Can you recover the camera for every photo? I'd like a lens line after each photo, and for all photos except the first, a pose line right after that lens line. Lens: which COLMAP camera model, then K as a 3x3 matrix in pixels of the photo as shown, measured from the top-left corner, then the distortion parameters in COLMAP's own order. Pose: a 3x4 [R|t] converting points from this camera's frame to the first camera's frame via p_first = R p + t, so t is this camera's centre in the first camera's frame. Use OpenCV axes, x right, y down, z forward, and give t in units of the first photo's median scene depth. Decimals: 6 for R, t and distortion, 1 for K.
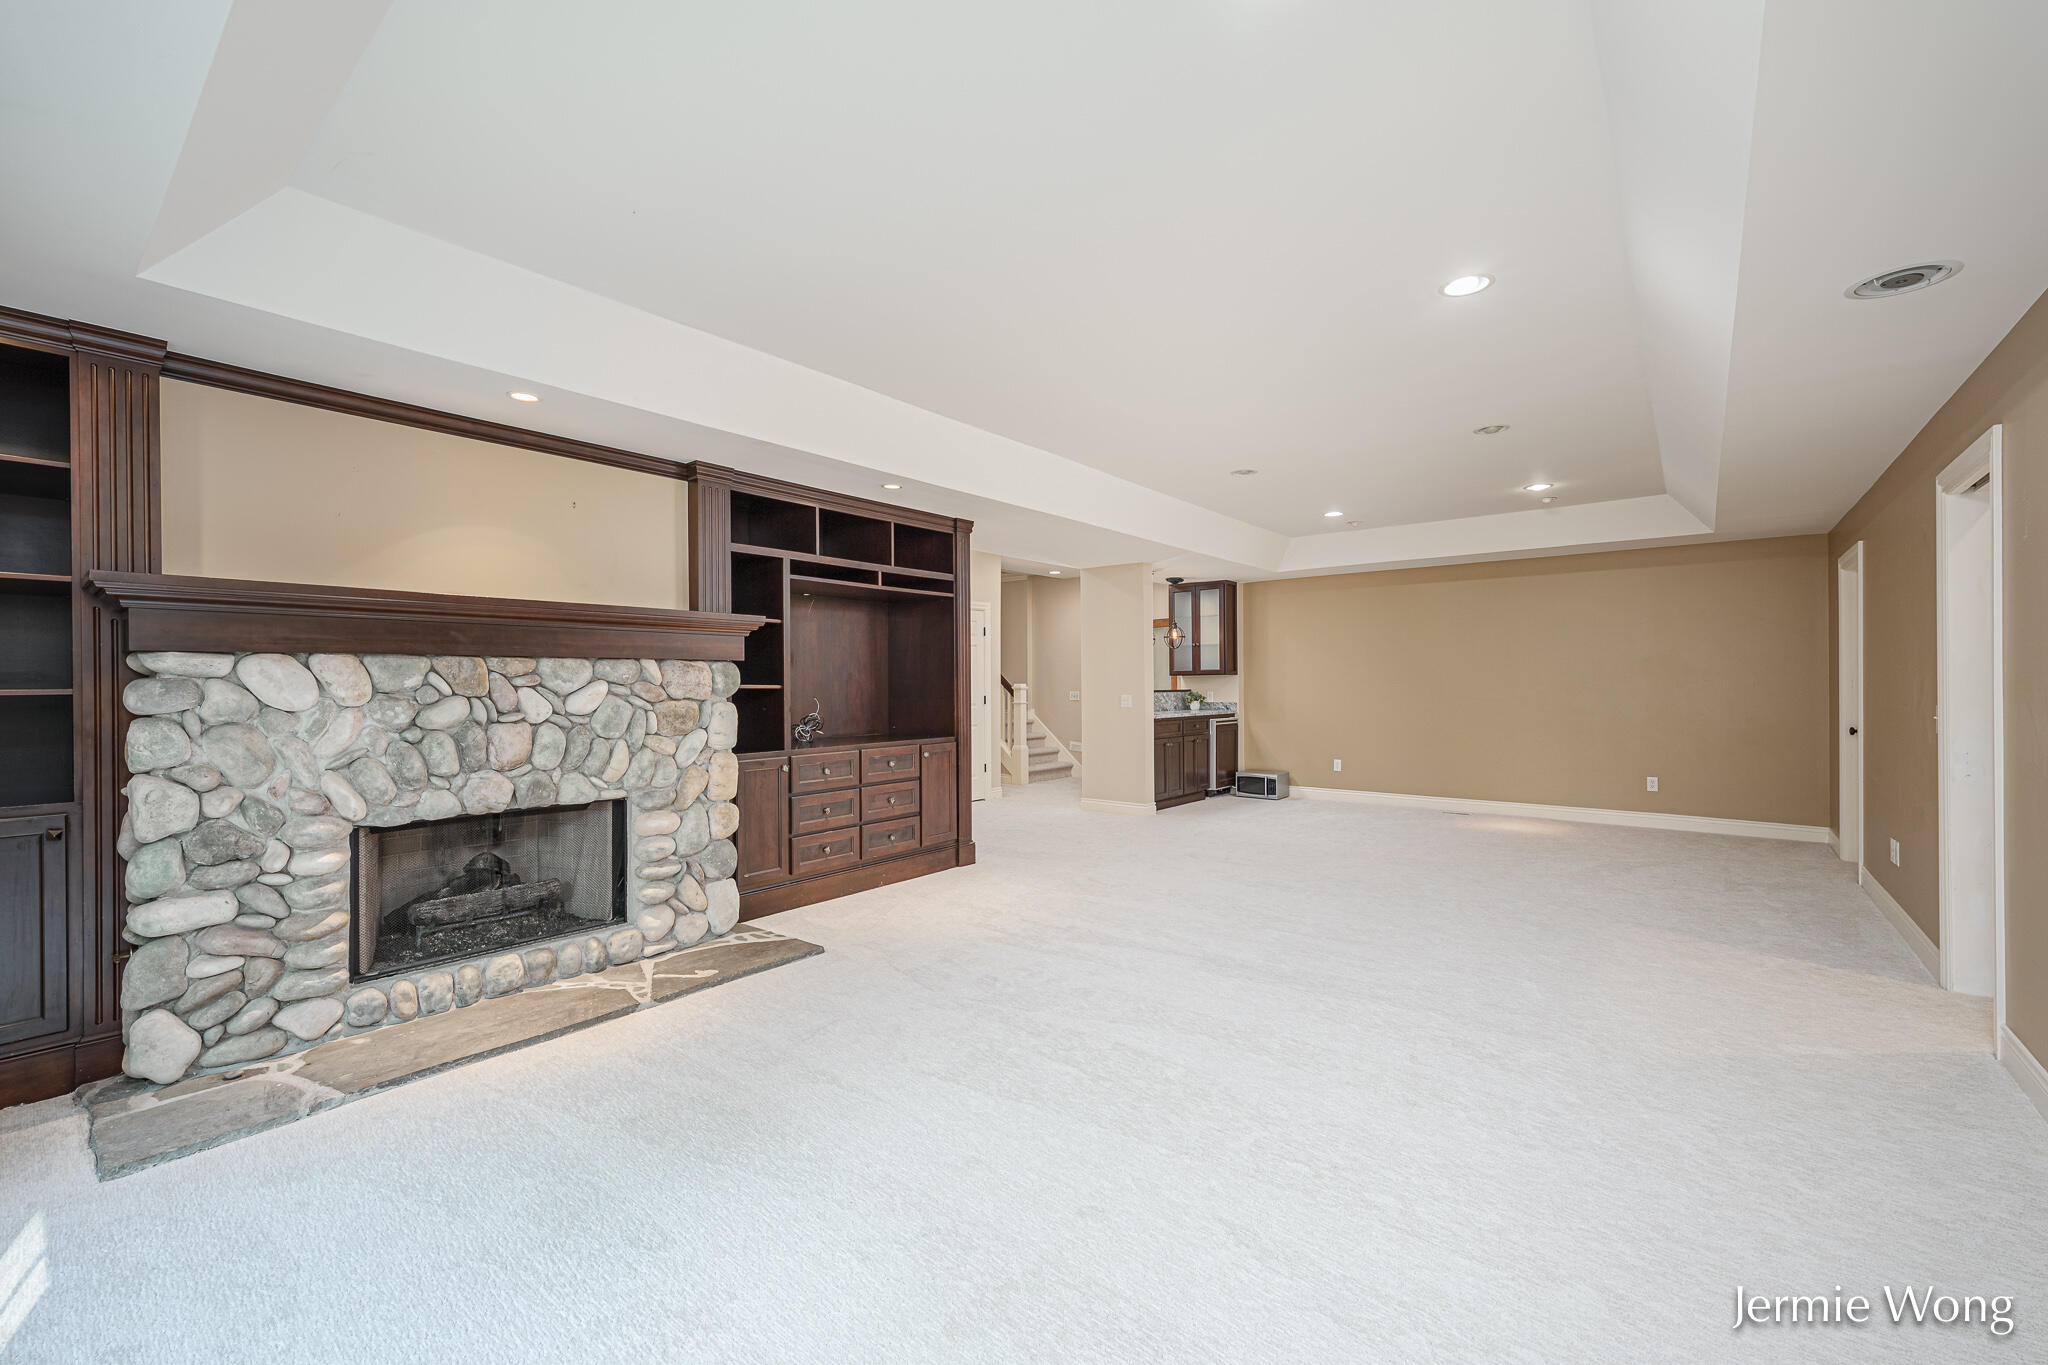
lens RADIAL K [[846.6, 0, 1024.0], [0, 846.6, 682.5], [0, 0, 1]] dist [0.000023, -0.000076]
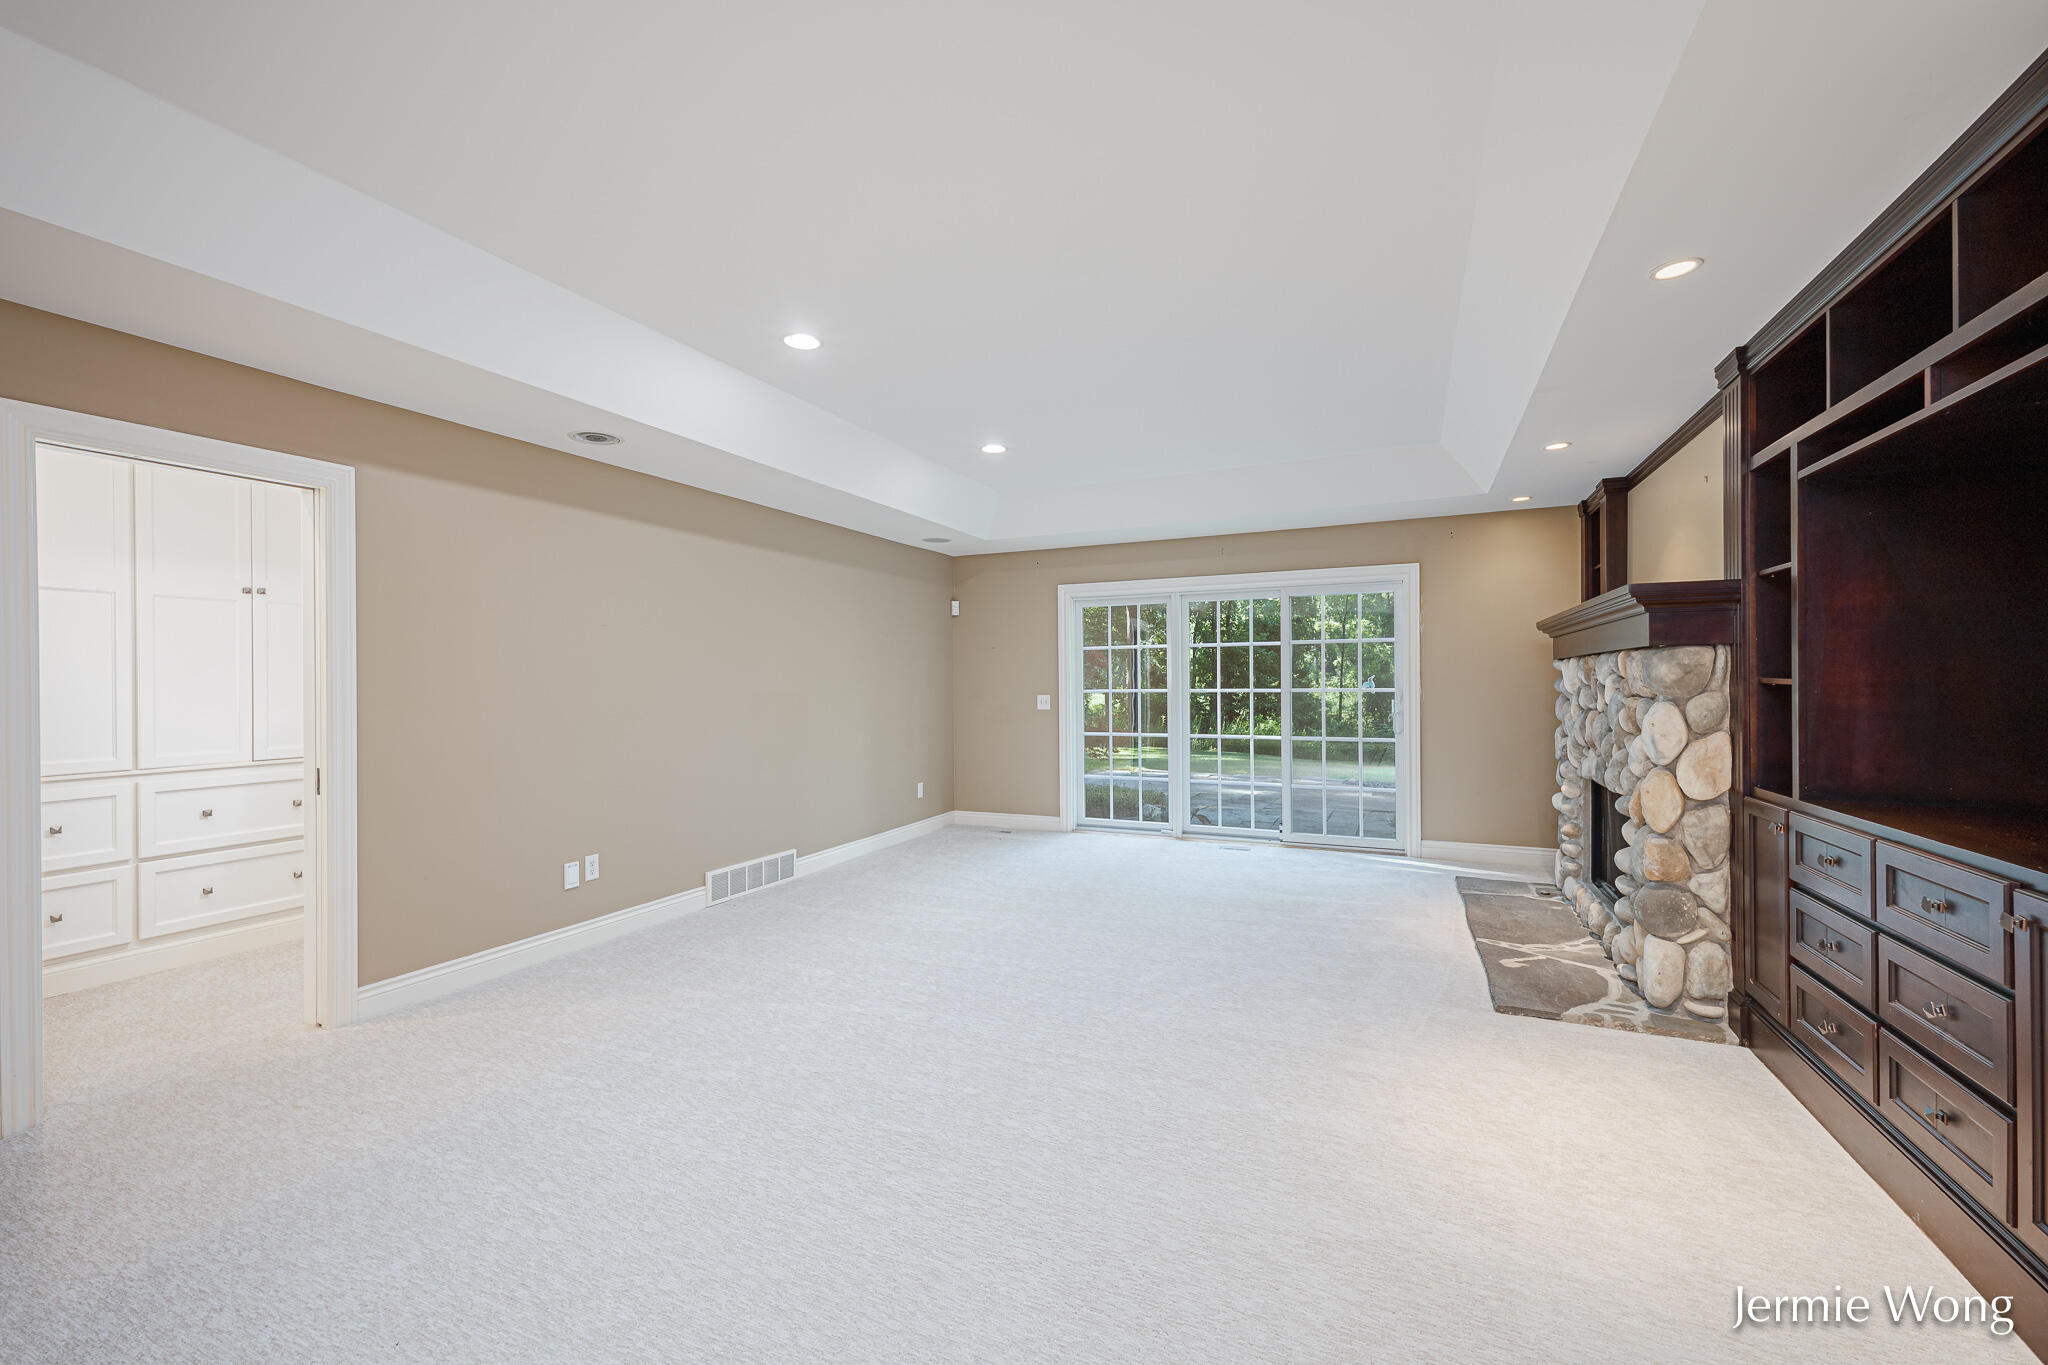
lens RADIAL K [[823.1, 0, 1024.0], [0, 823.1, 682.5], [0, 0, 1]] dist [0.000401, -0.000049]
pose [[-0.969854, 0.013360, -0.243321, 0.349691], [0.014166, 0.999898, -0.001563, -0.001344], [0.243276, -0.004963, -0.969944, 1.481338]]
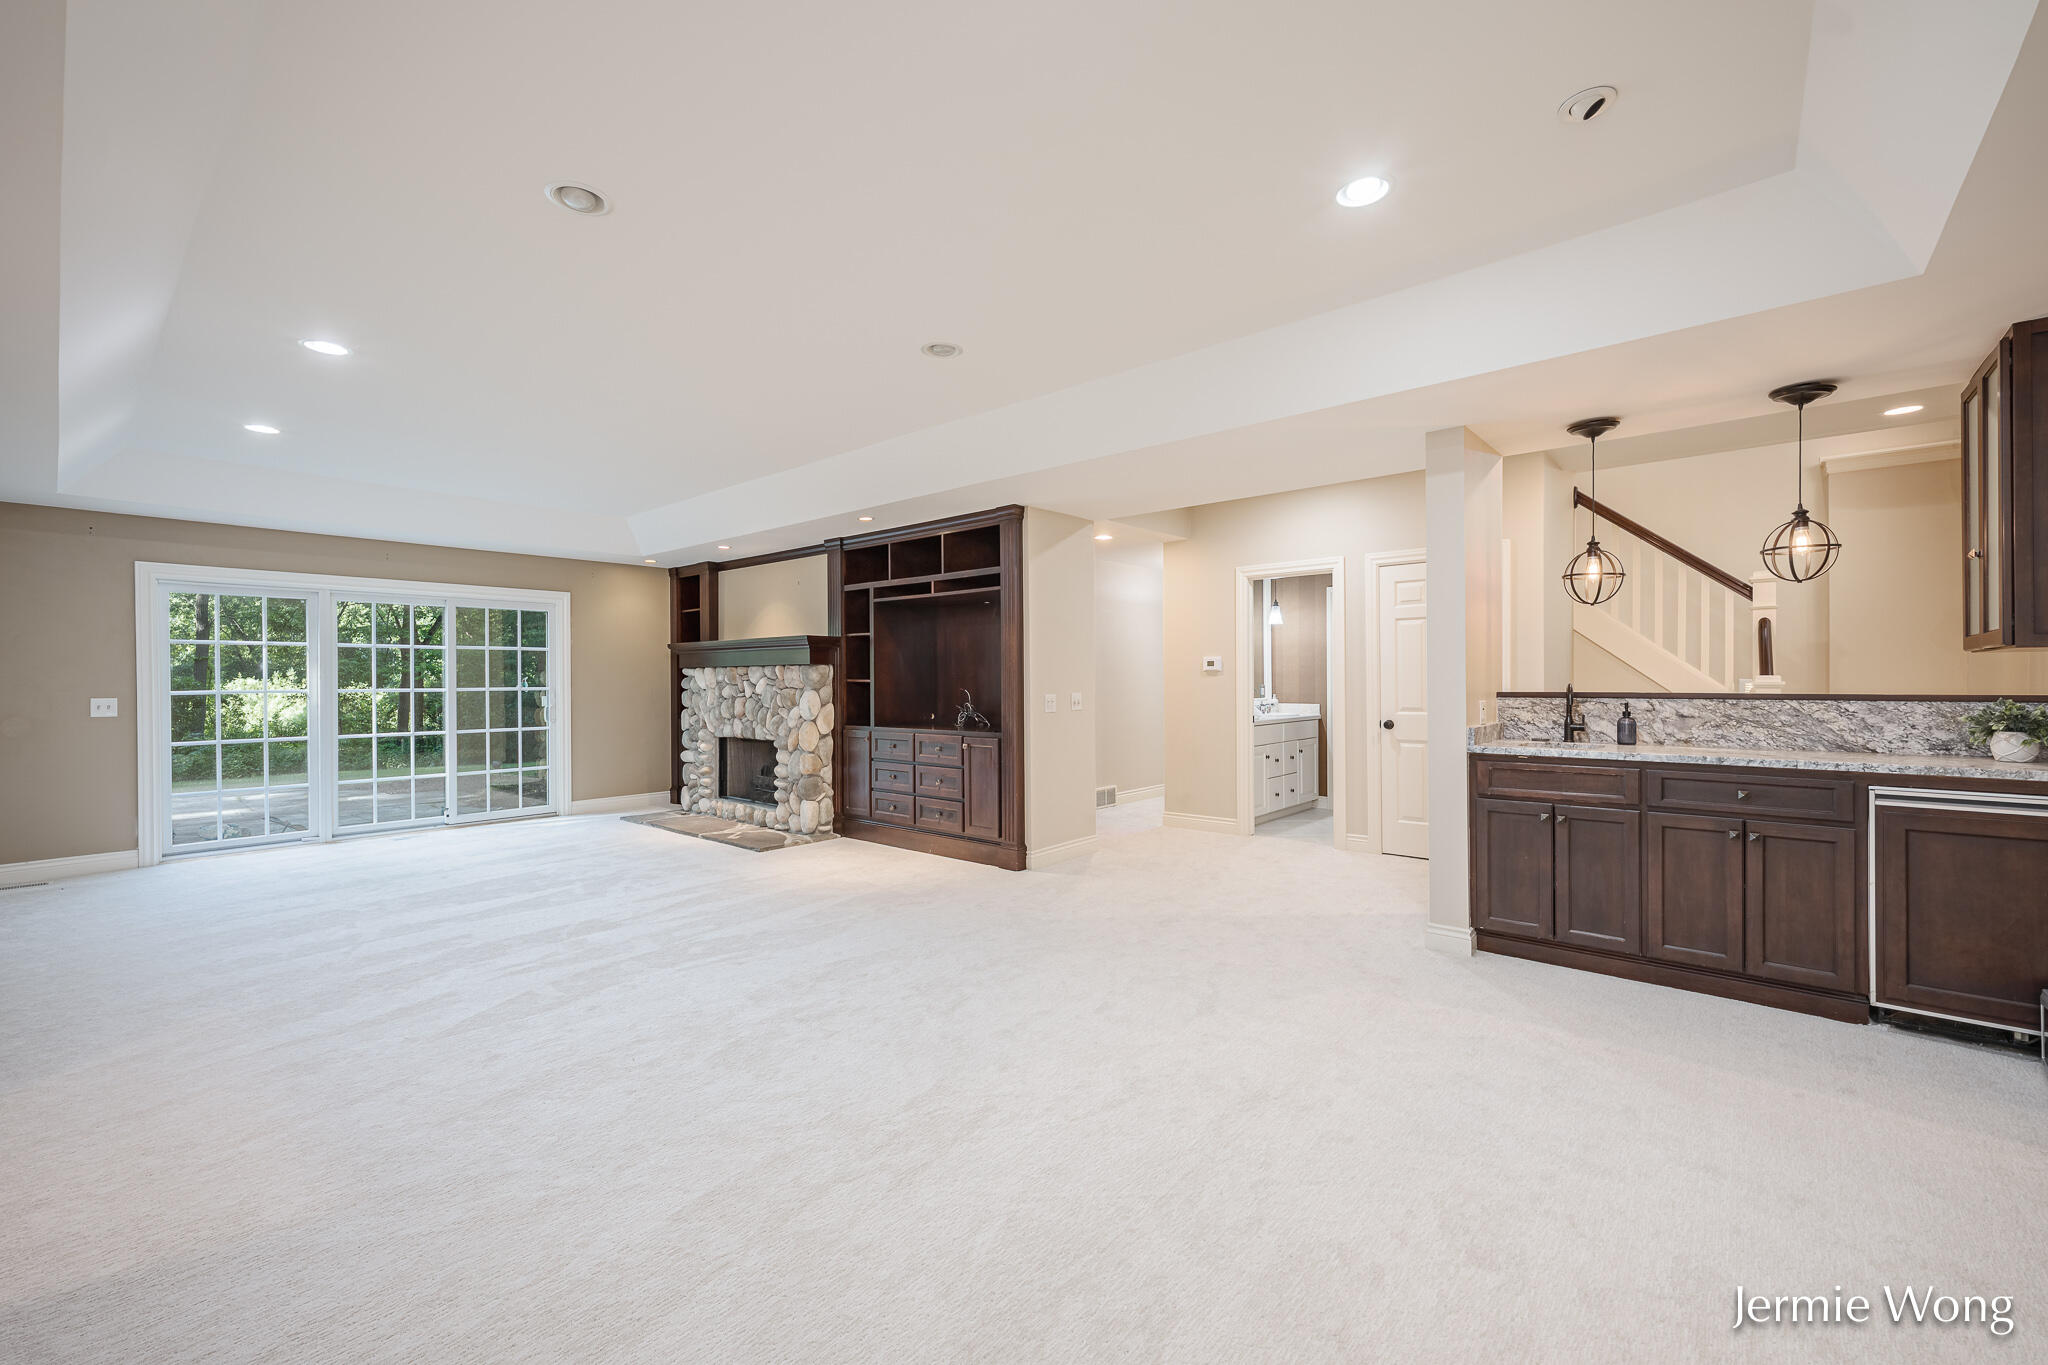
lens RADIAL K [[846.6, 0, 1024.0], [0, 846.6, 682.5], [0, 0, 1]] dist [0.000023, -0.000076]
pose [[-0.047046, 0.014040, -0.998794, 1.155160], [0.008181, 0.999873, 0.013670, -0.009880], [0.998859, -0.007528, -0.047155, 1.396485]]
